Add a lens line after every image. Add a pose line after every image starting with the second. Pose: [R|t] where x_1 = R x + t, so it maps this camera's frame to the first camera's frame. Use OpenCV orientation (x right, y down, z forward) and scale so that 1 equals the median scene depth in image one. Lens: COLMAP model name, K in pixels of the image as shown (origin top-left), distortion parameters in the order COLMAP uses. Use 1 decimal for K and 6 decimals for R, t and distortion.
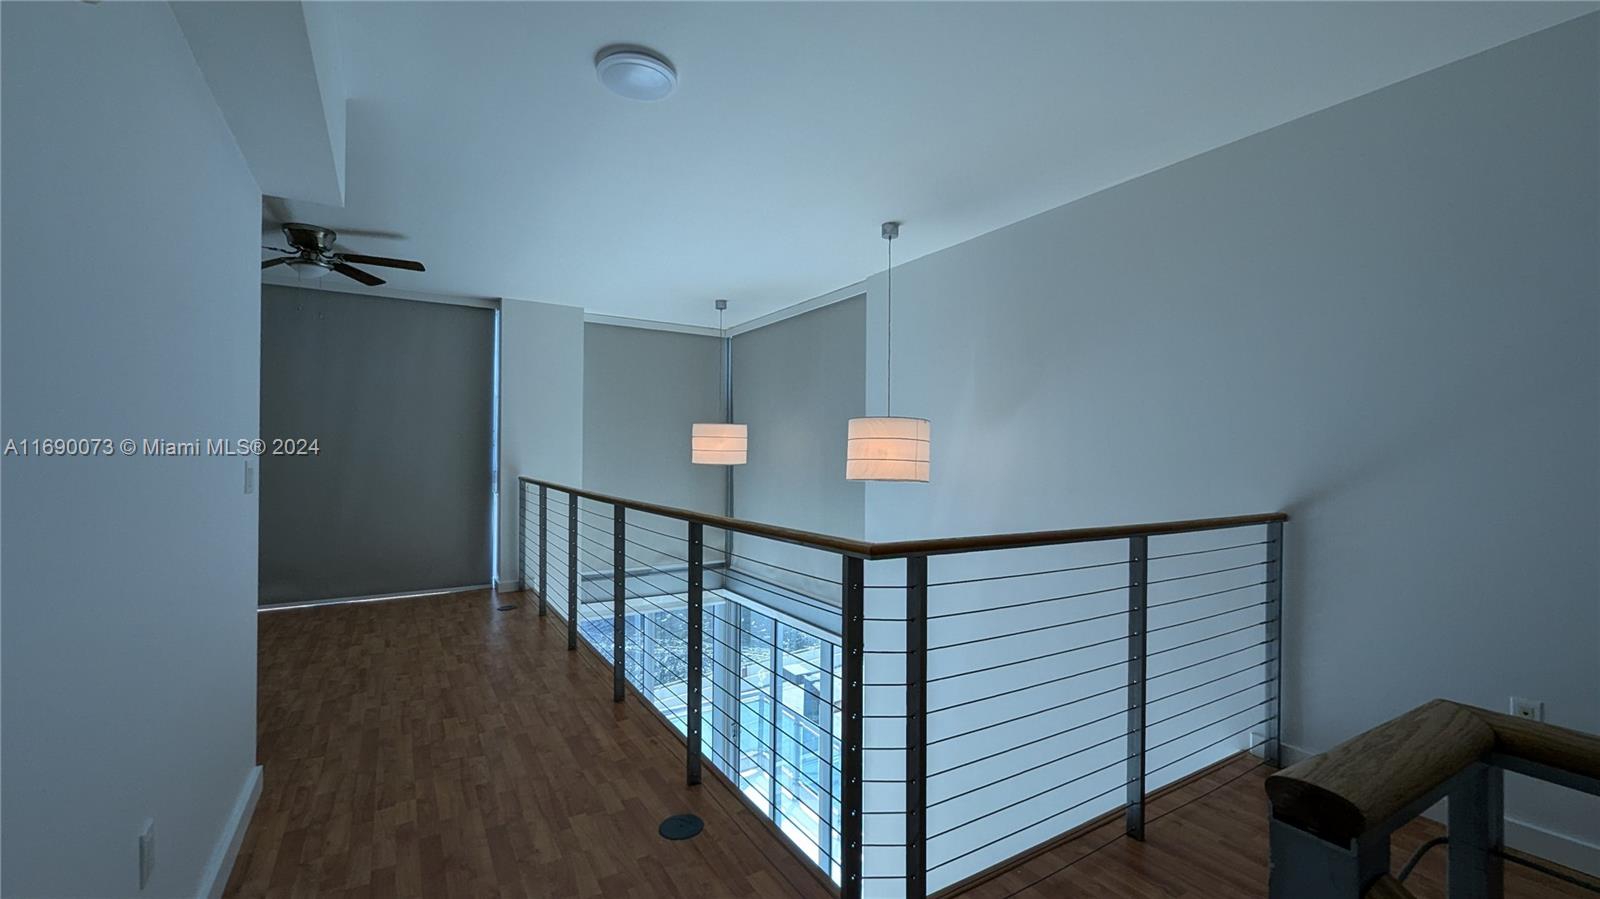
lens RADIAL K [[660.6, 0, 807.3], [0, 660.6, 449.2], [0, 0, 1]] dist [-0.000014, -0.000374]
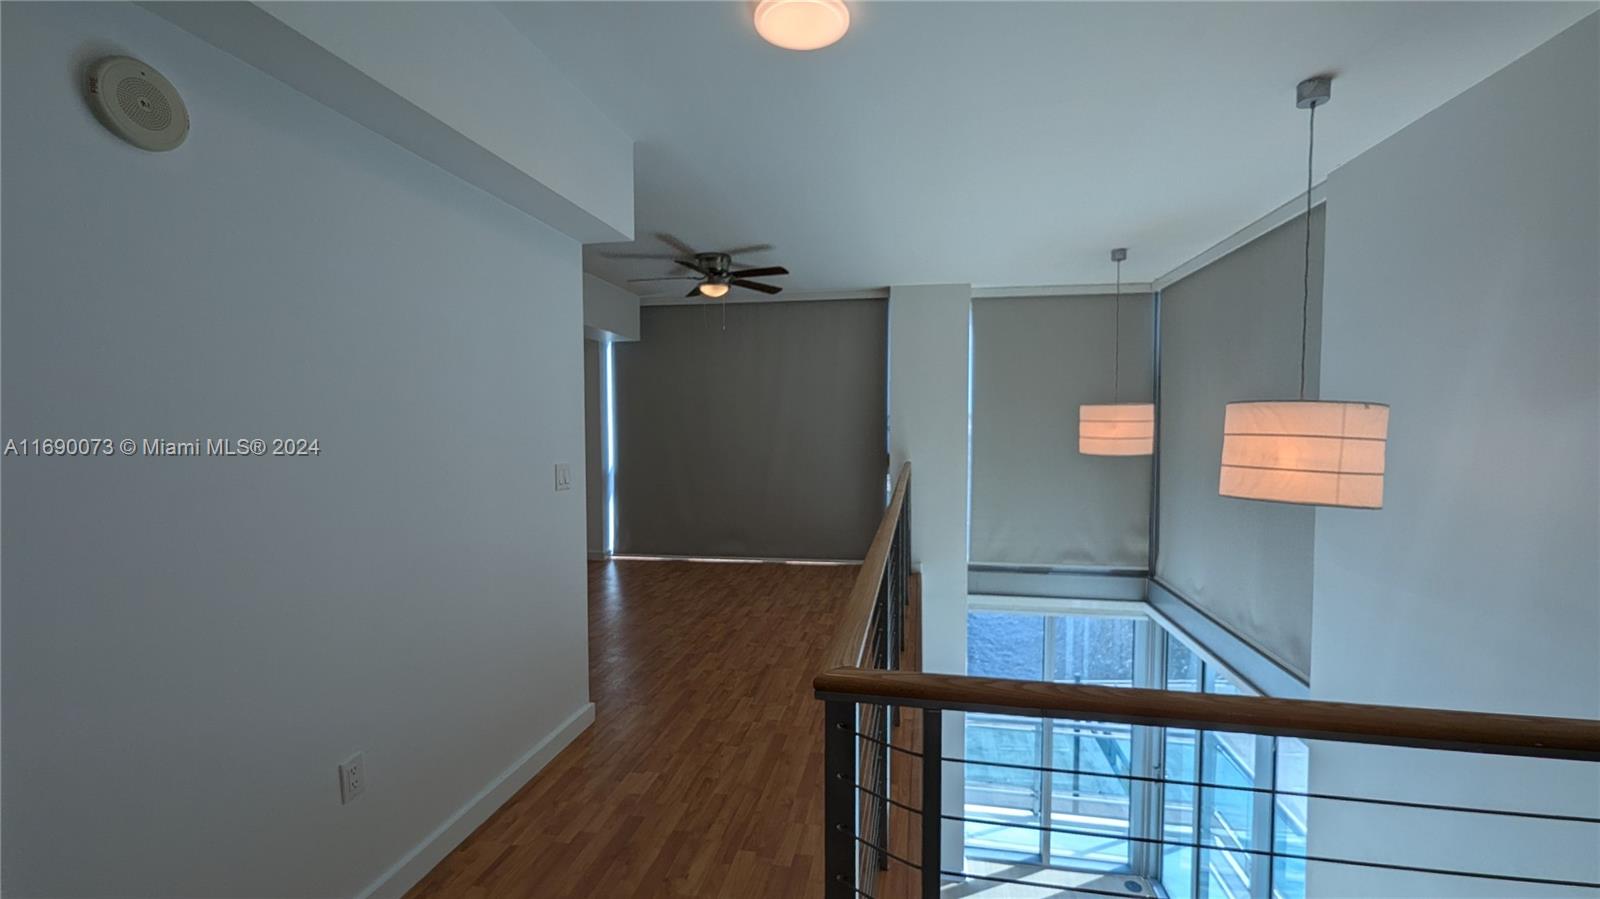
lens RADIAL K [[660.6, 0, 808.9], [0, 660.6, 454.1], [0, 0, 1]] dist [-0.000014, -0.000374]
pose [[0.746686, 0.024335, -0.664731, 0.202072], [0.011165, 0.998731, 0.049103, -0.034712], [0.665083, -0.044086, 0.745467, 0.234437]]
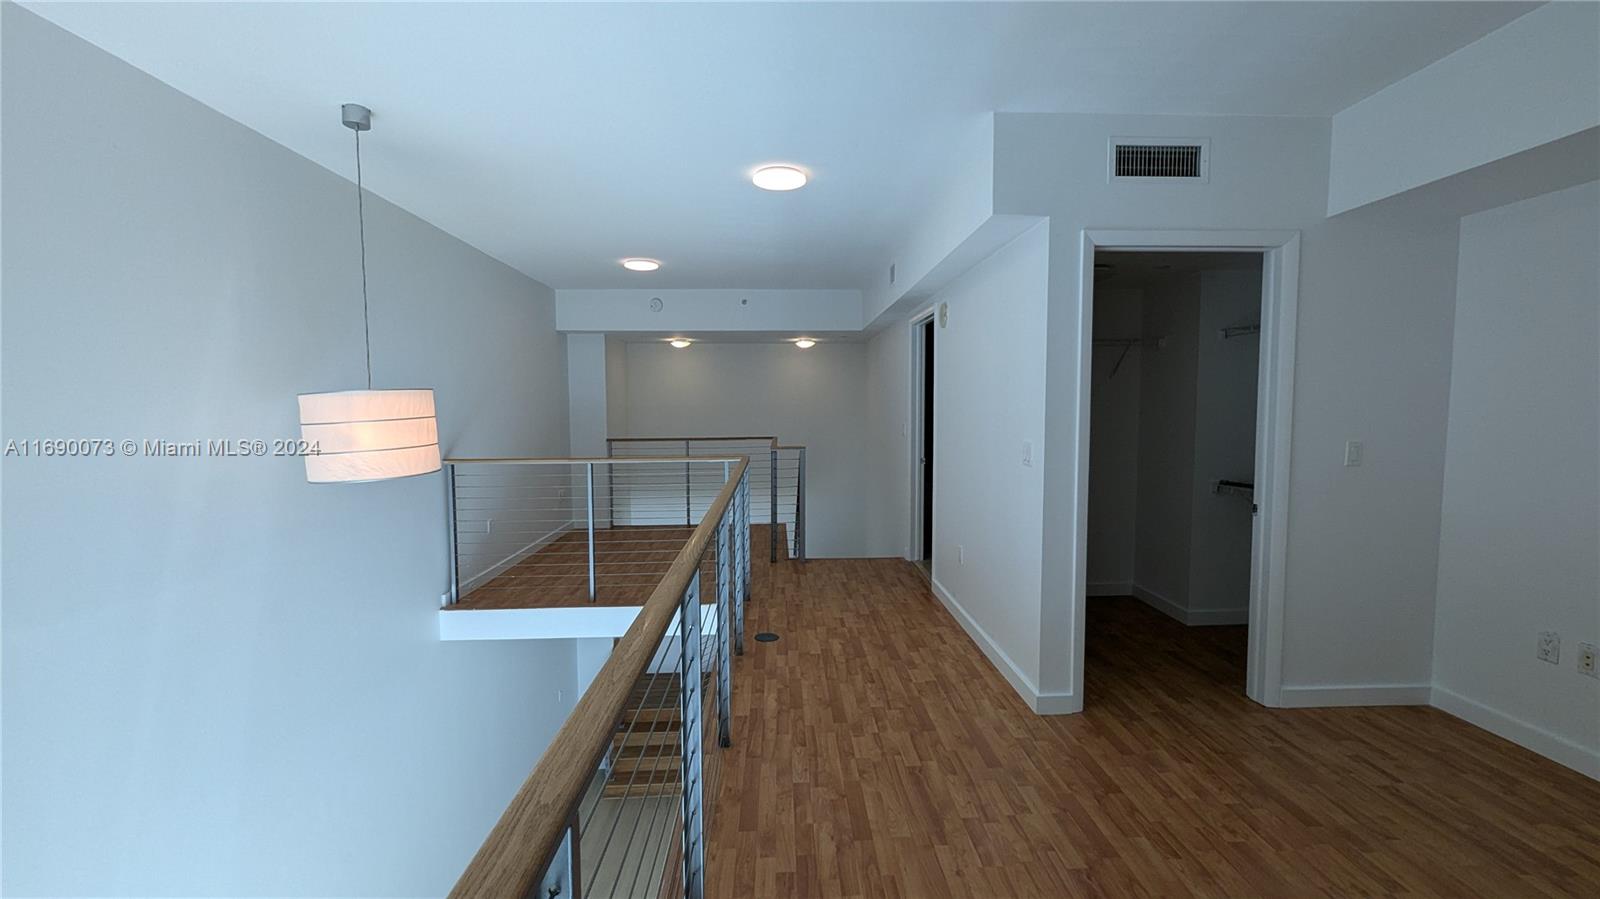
lens RADIAL K [[660.6, 0, 808.0], [0, 660.6, 455.0], [0, 0, 1]] dist [-0.000014, -0.000374]
pose [[-0.871993, -0.037797, 0.488057, -0.683045], [-0.004906, 0.997639, 0.068496, -0.028929], [-0.489494, 0.057333, -0.870120, 1.477009]]
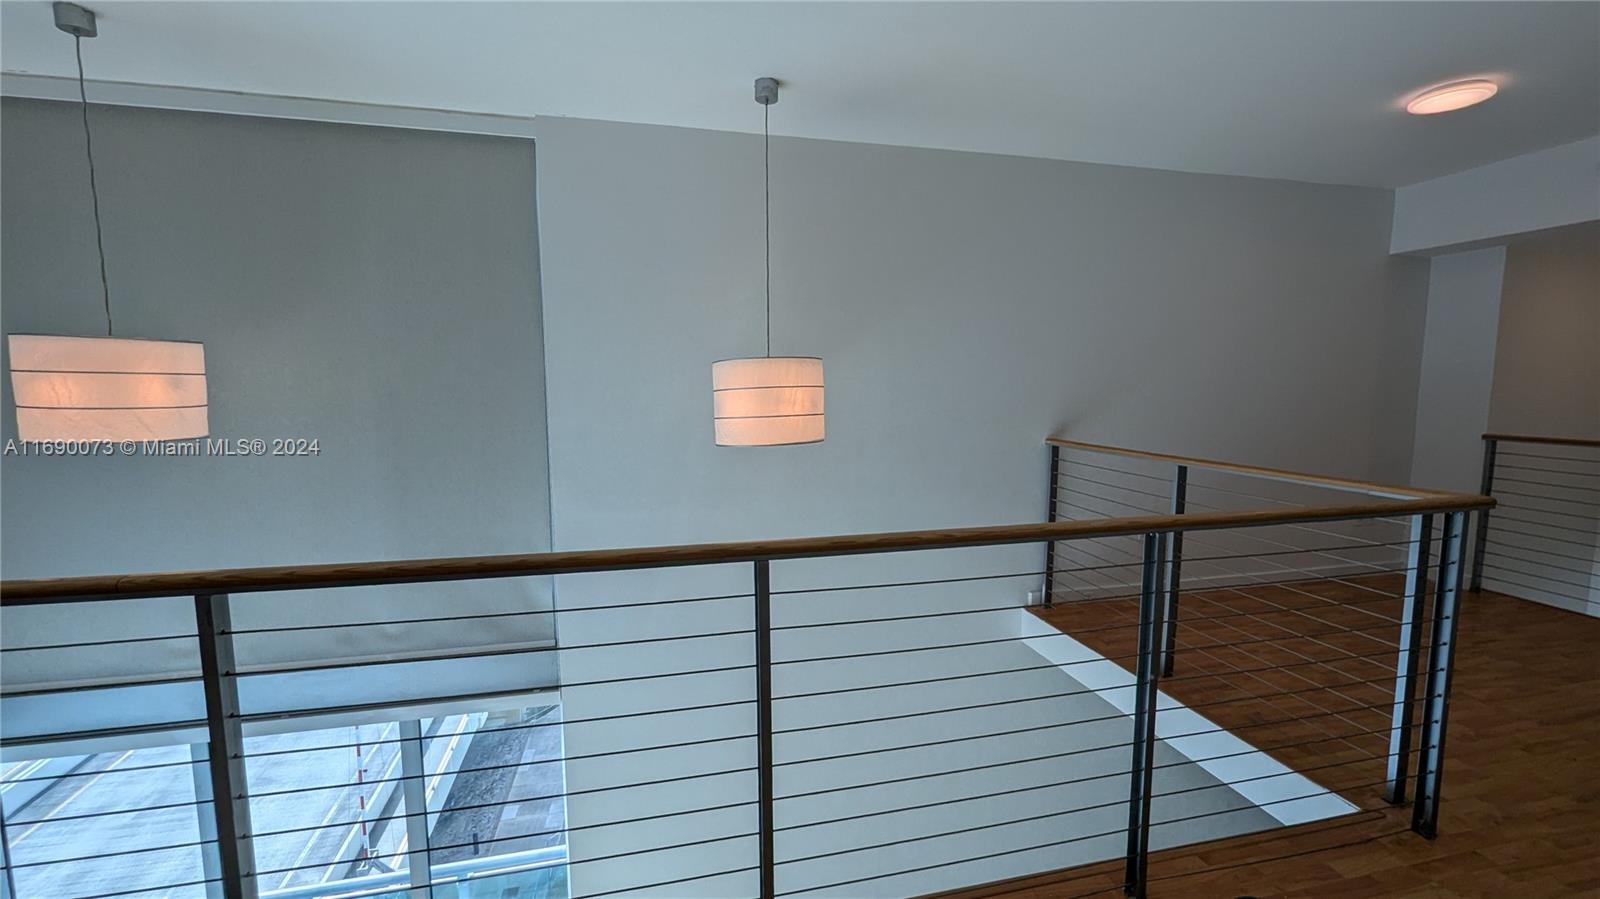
lens RADIAL K [[660.6, 0, 811.4], [0, 660.6, 445.8], [0, 0, 1]] dist [-0.000014, -0.000374]
pose [[0.321047, -0.103196, 0.941424, -0.602440], [-0.008780, 0.993679, 0.111919, -0.035460], [-0.947023, -0.044197, 0.318111, 0.754591]]
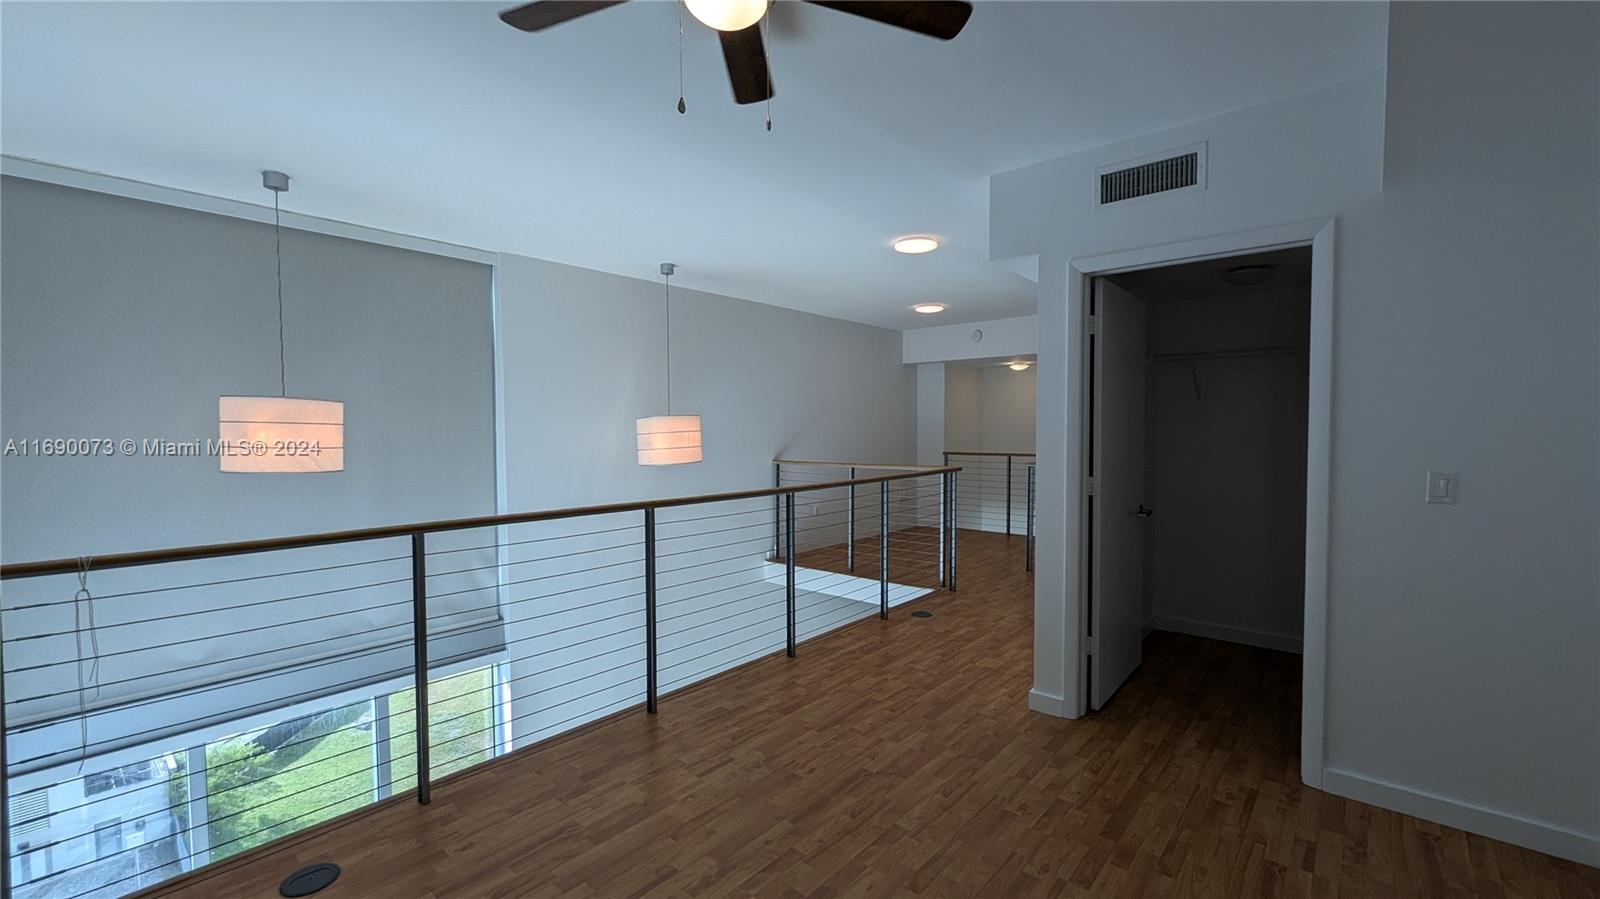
lens RADIAL K [[660.6, 0, 807.4], [0, 660.6, 454.4], [0, 0, 1]] dist [-0.000014, -0.000374]
pose [[-0.301570, -0.045366, 0.952364, -1.271740], [-0.007160, 0.998947, 0.045318, -0.032945], [-0.953417, 0.006847, -0.301578, 1.199994]]
